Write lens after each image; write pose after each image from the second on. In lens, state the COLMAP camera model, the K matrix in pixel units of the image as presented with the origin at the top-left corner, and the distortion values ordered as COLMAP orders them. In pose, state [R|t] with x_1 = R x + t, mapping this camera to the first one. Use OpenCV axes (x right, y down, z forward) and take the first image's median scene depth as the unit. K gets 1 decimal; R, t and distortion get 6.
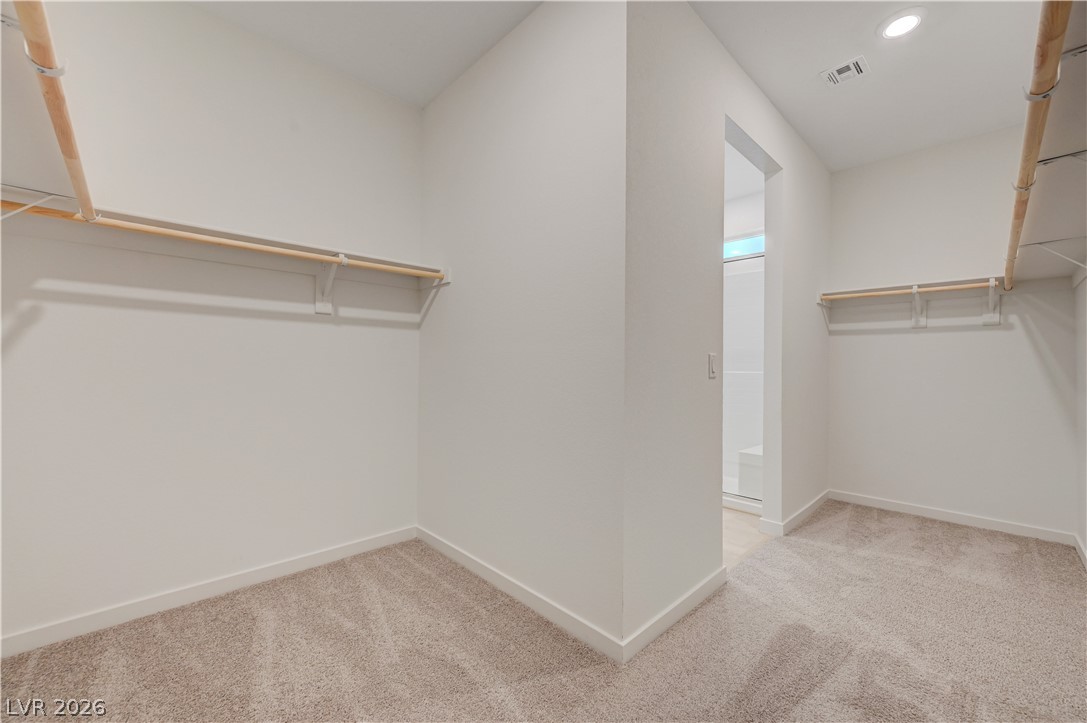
lens RADIAL K [[426.1, 0, 547.5], [0, 426.1, 361.4], [0, 0, 1]] dist [-0.001913, 0.000157]
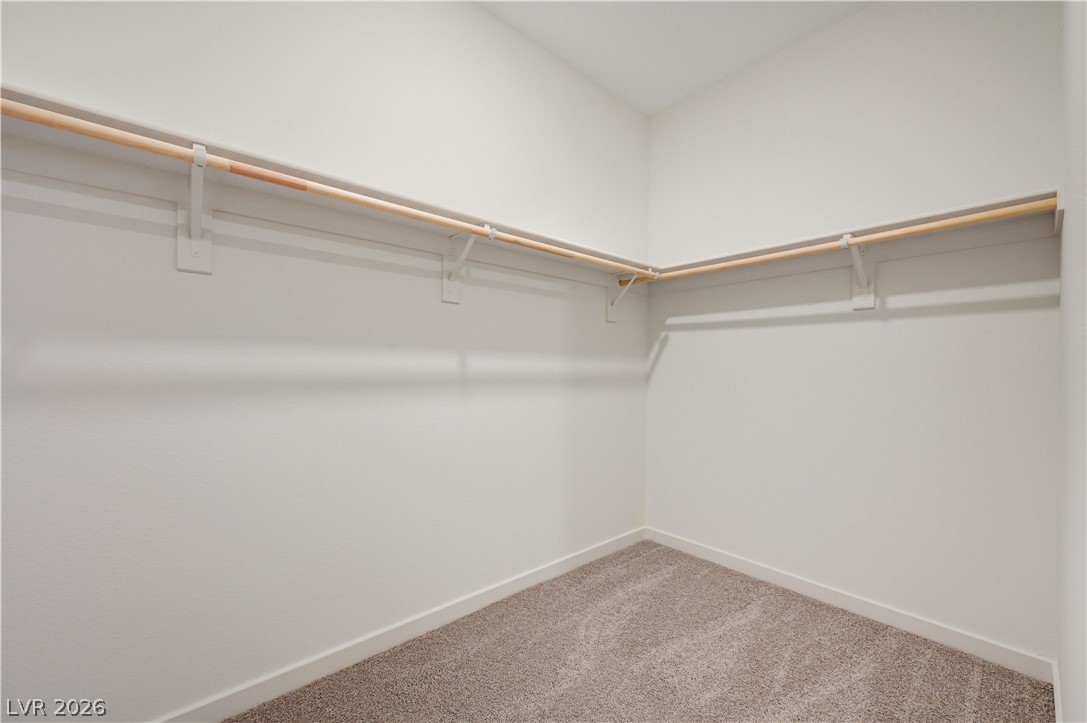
lens RADIAL K [[426.1, 0, 542.3], [0, 426.1, 365.3], [0, 0, 1]] dist [-0.001913, 0.000157]
pose [[-0.036429, -0.013664, -0.999243, 0.362917], [0.005642, 0.999888, -0.013878, 0.004604], [0.999320, -0.006144, -0.036348, 0.479299]]
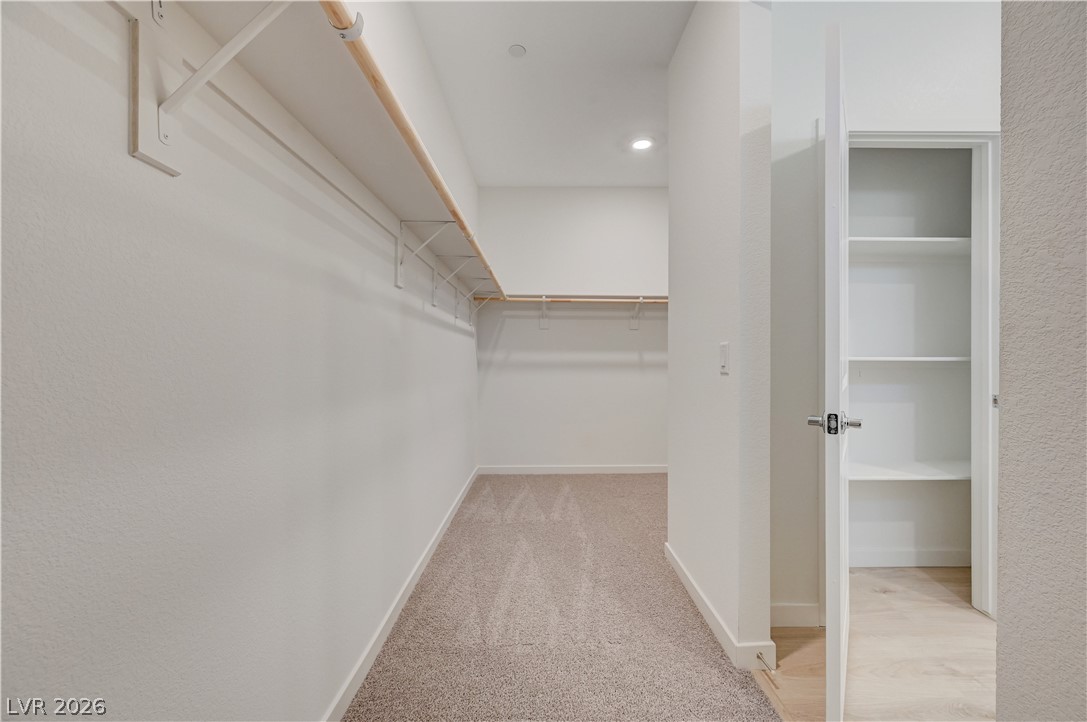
lens RADIAL K [[426.1, 0, 543.5], [0, 426.1, 359.8], [0, 0, 1]] dist [-0.001913, 0.000157]
pose [[-0.683084, -0.000736, -0.730339, 1.136626], [0.007624, 0.999938, -0.008138, 0.012264], [0.730300, -0.011127, -0.683036, 1.227928]]
